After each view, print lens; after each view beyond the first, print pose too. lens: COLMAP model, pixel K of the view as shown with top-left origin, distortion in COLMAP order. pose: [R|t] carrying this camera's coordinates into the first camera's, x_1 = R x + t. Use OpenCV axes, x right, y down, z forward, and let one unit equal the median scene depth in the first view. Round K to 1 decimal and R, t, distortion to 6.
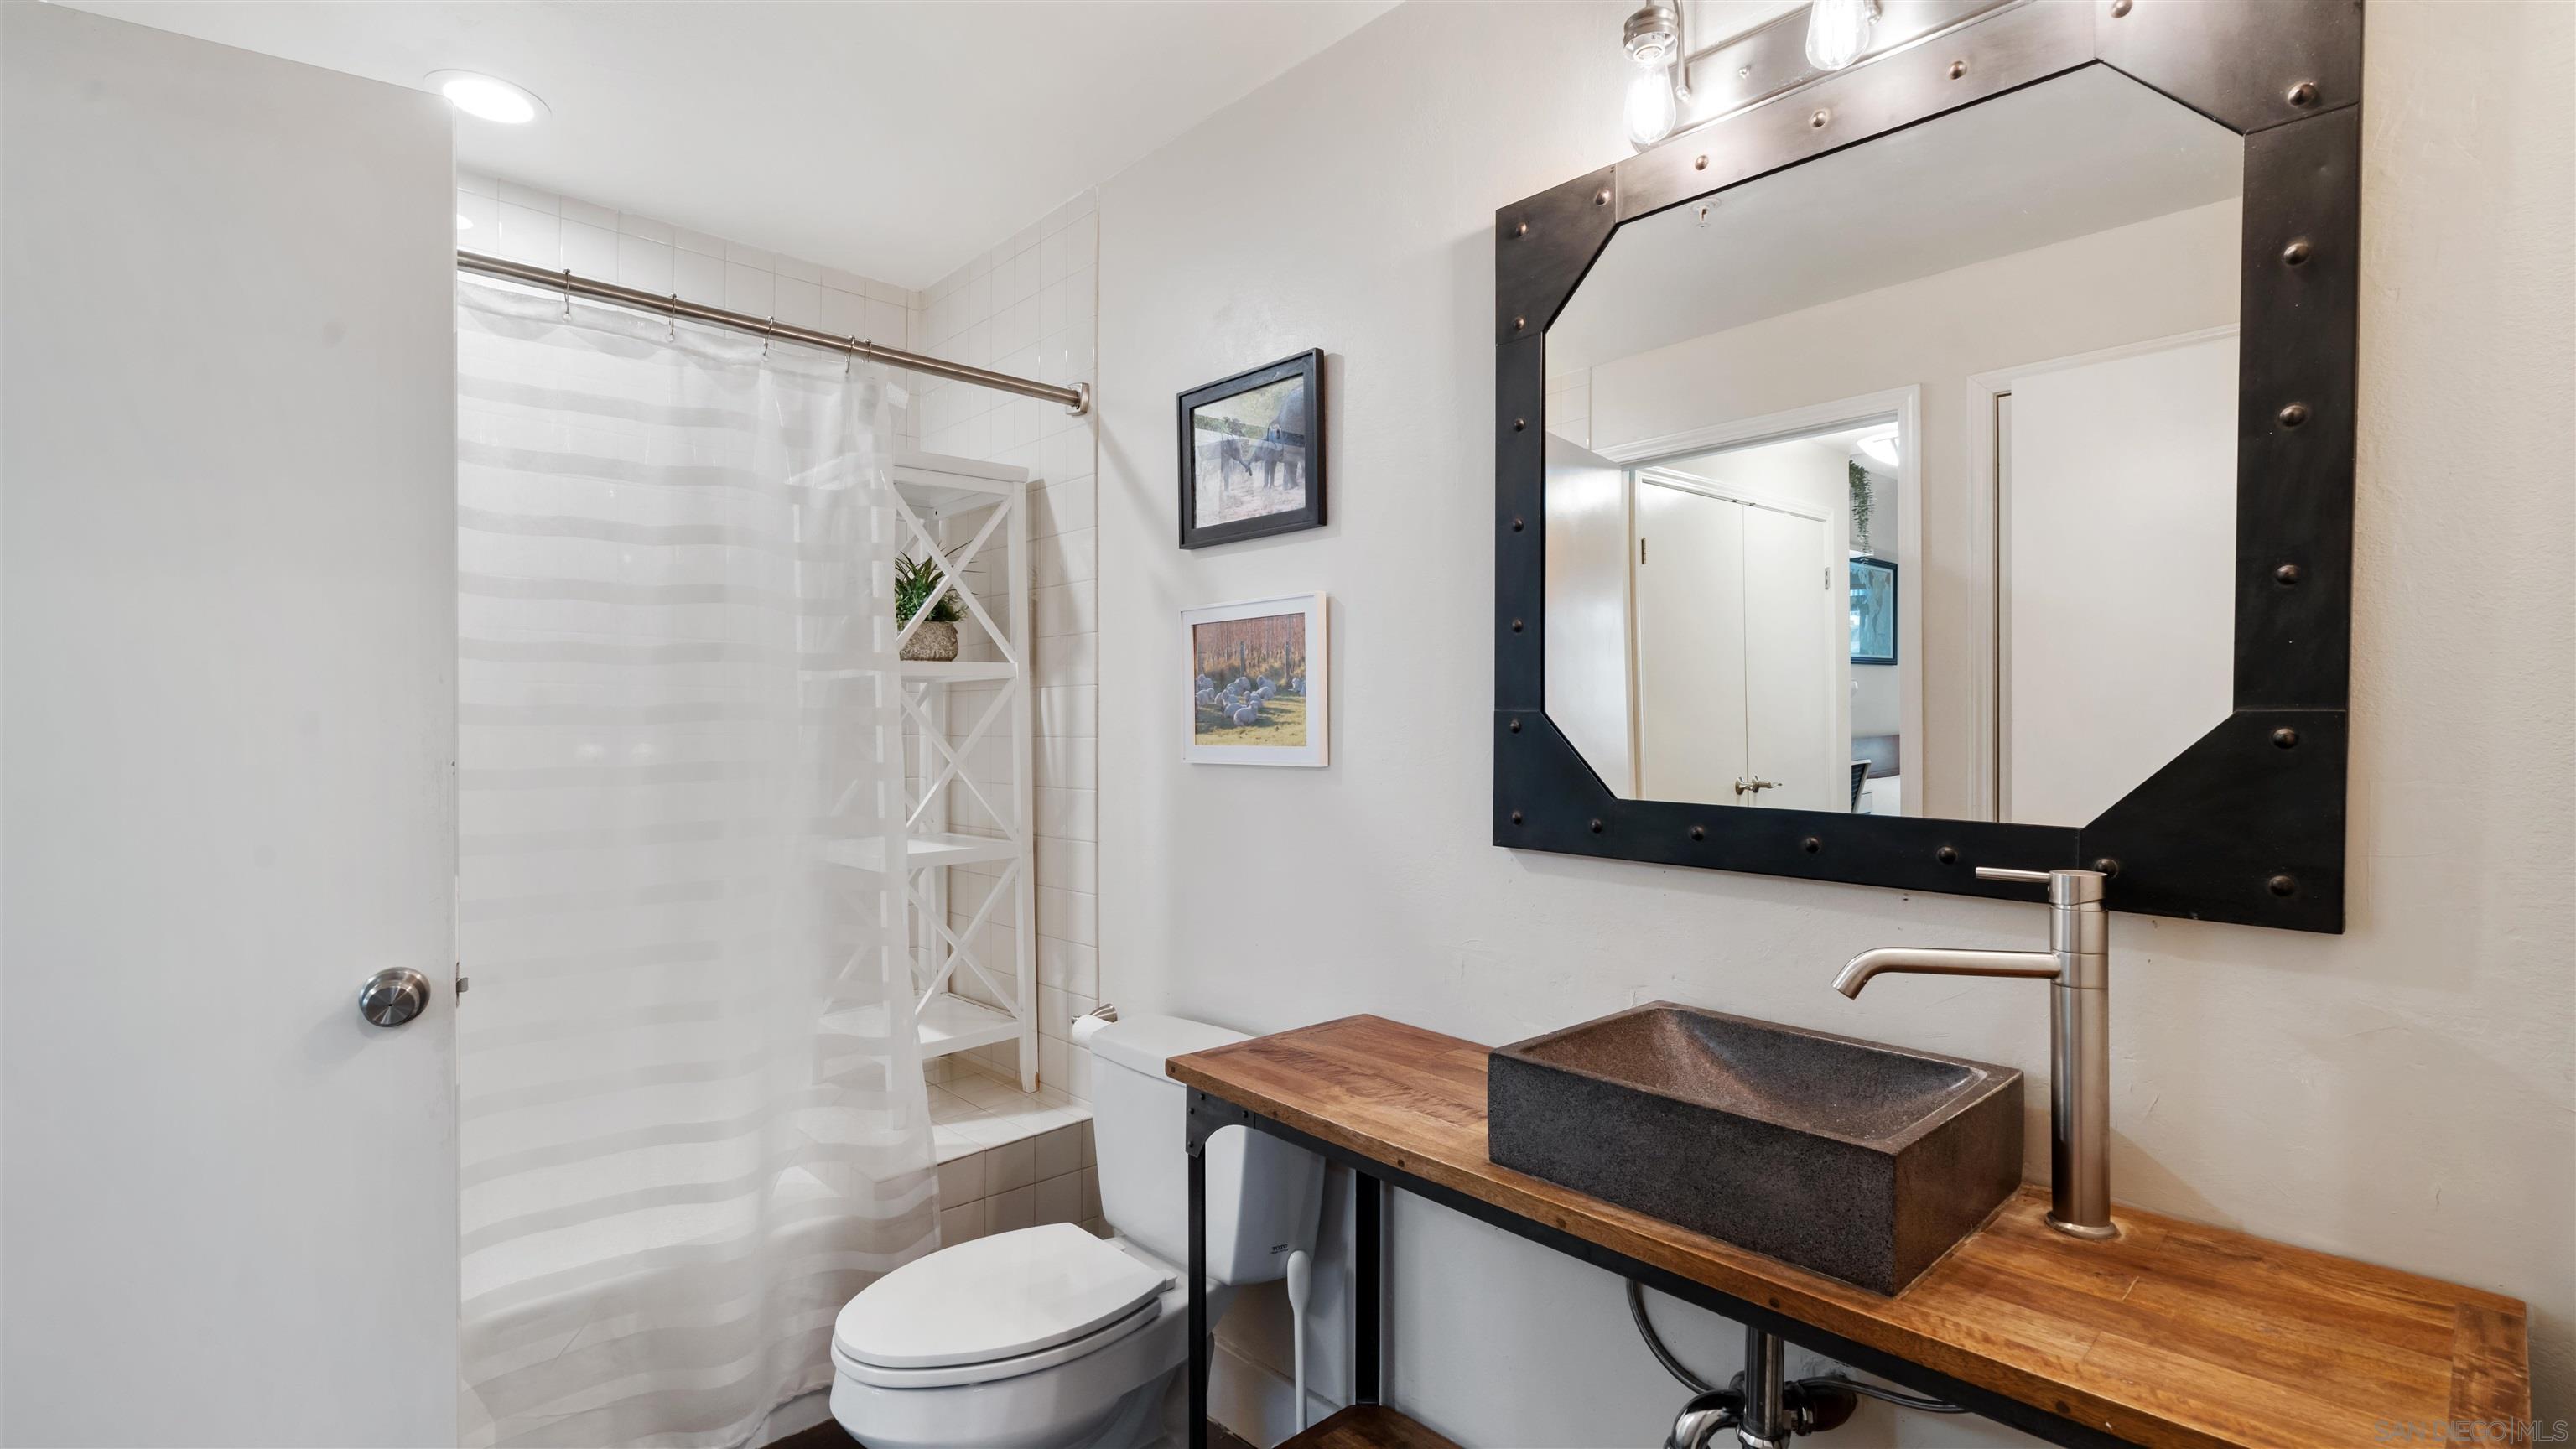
lens RADIAL K [[1203.1, 0, 1334.0], [0, 1203.1, 797.3], [0, 0, 1]] dist [0.000169, 0.000387]
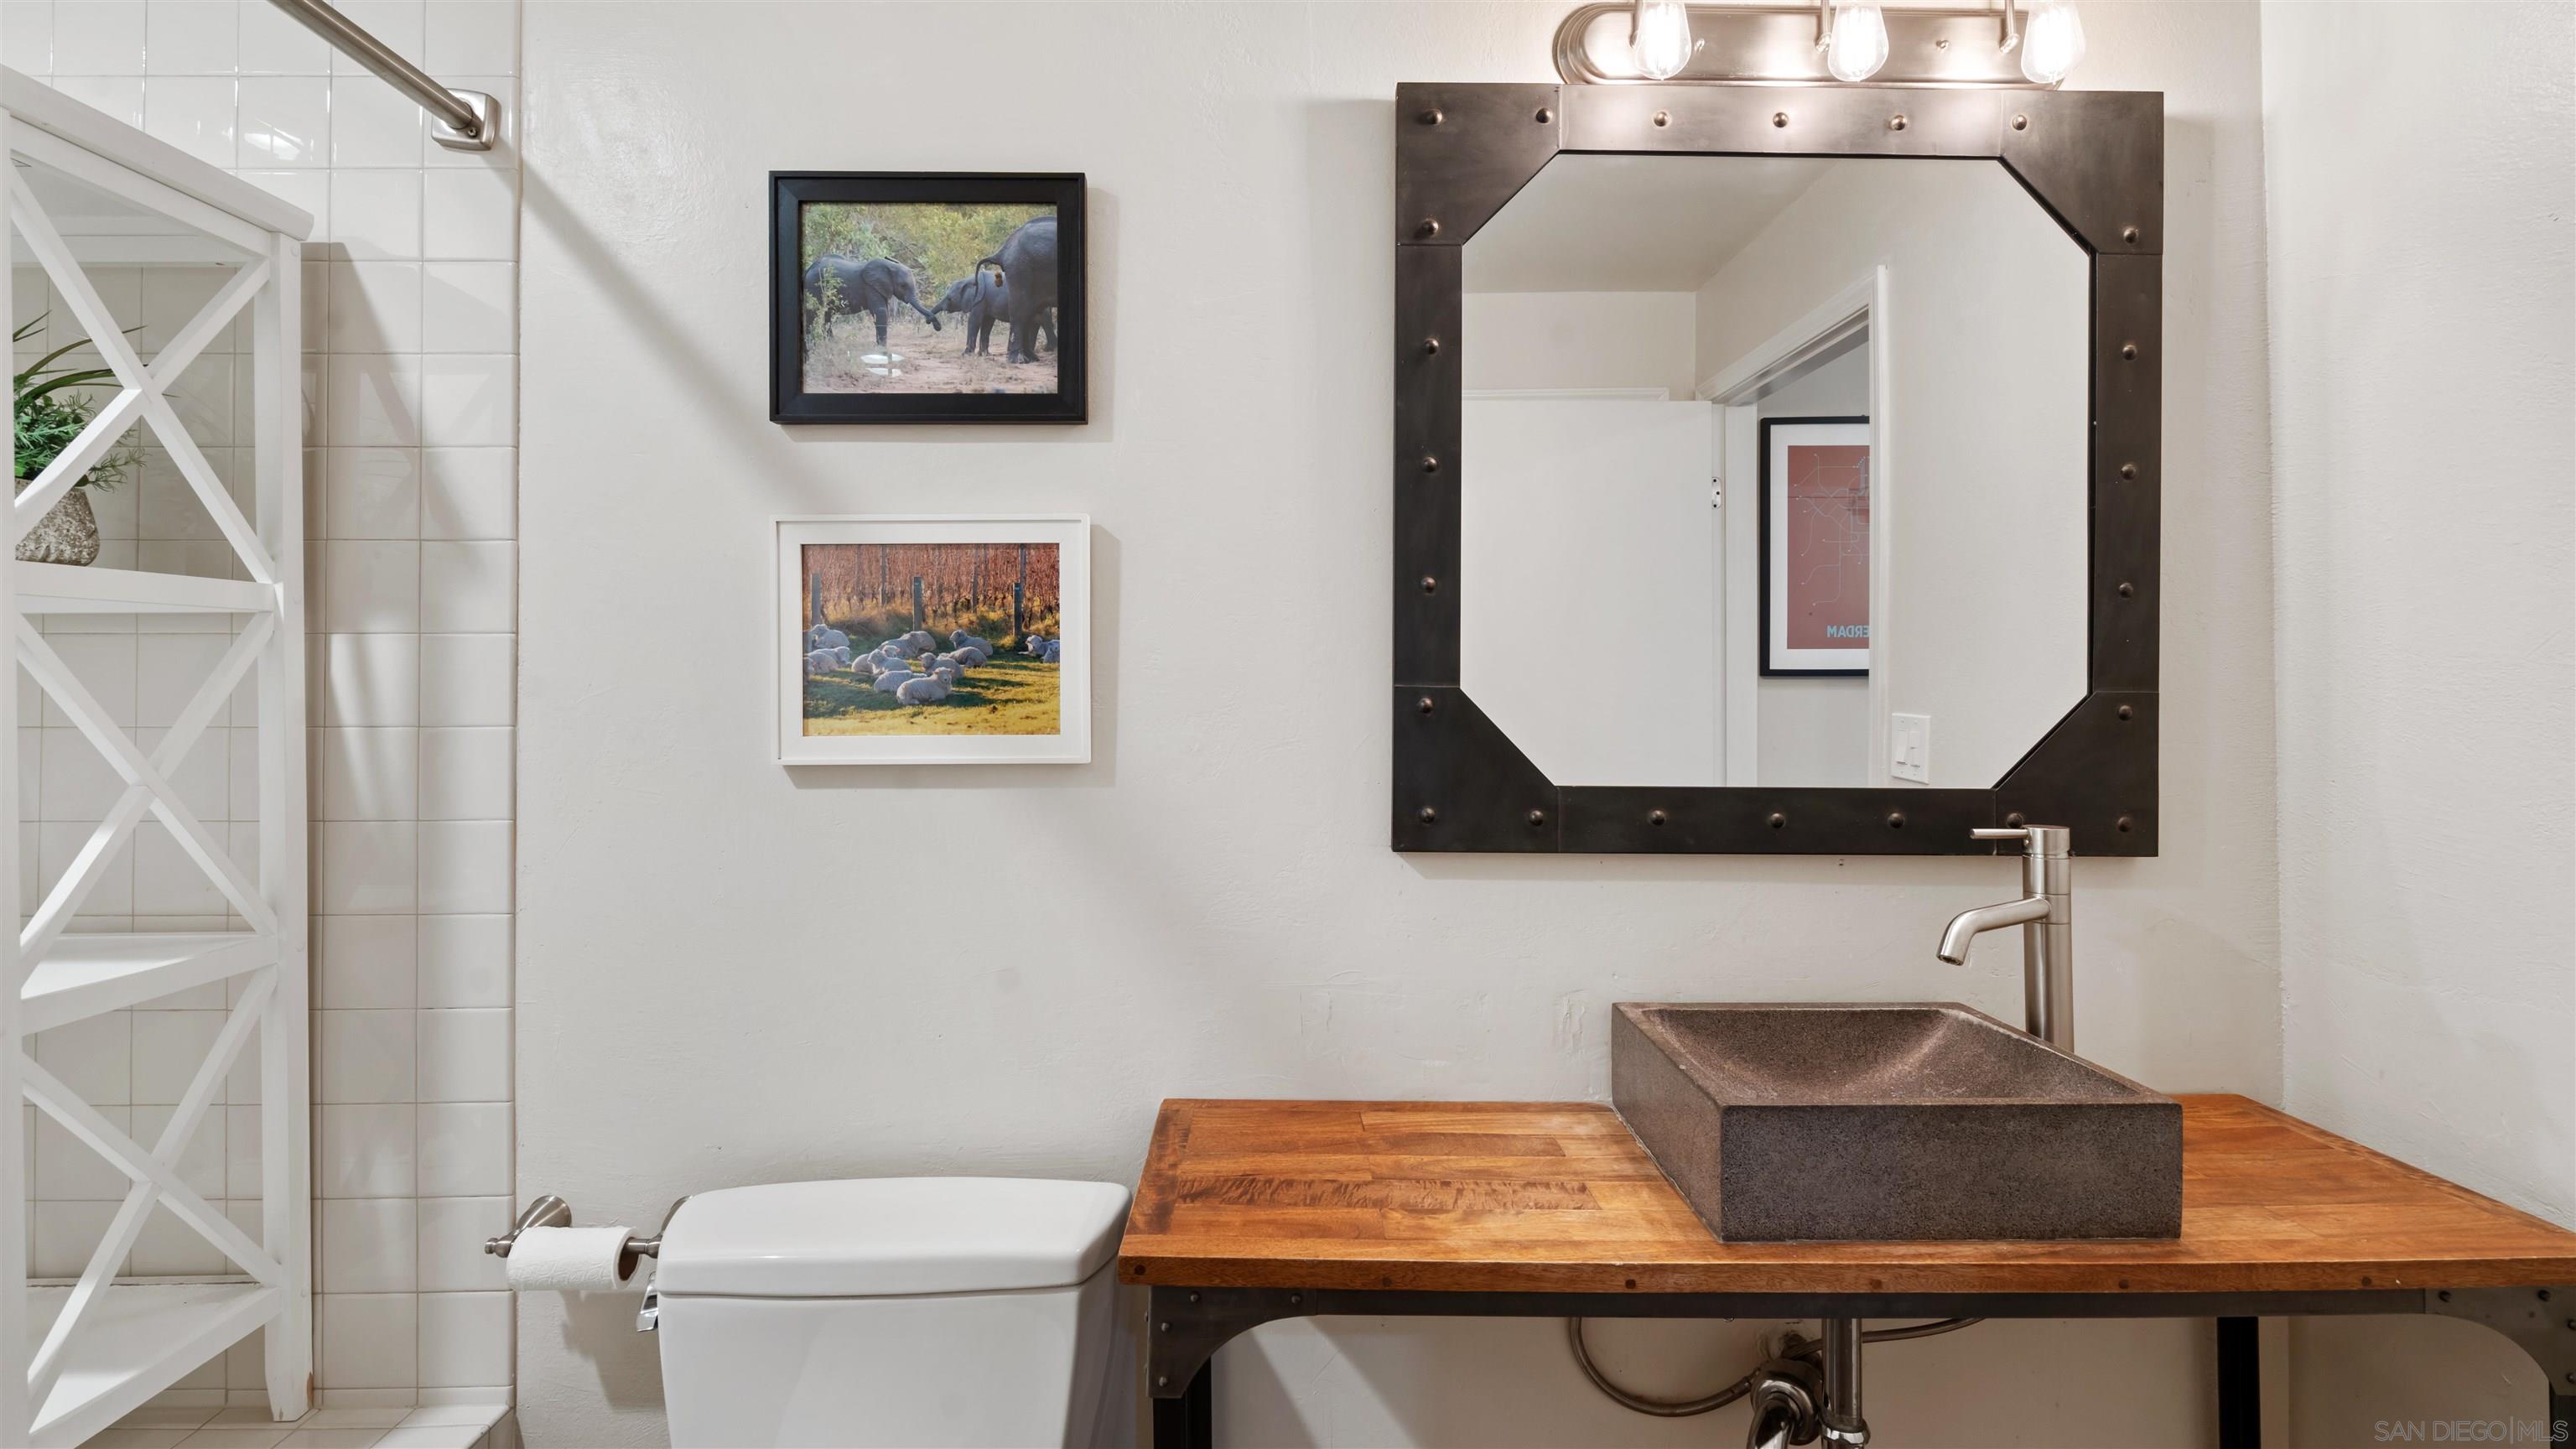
lens RADIAL K [[1162.4, 0, 1290.7], [0, 1162.4, 724.4], [0, 0, 1]] dist [-0.002352, 0.000291]
pose [[0.677992, -0.015784, 0.734900, -0.475717], [0.045262, 0.998769, -0.020305, -0.031836], [-0.733675, 0.047030, 0.677871, 0.497334]]
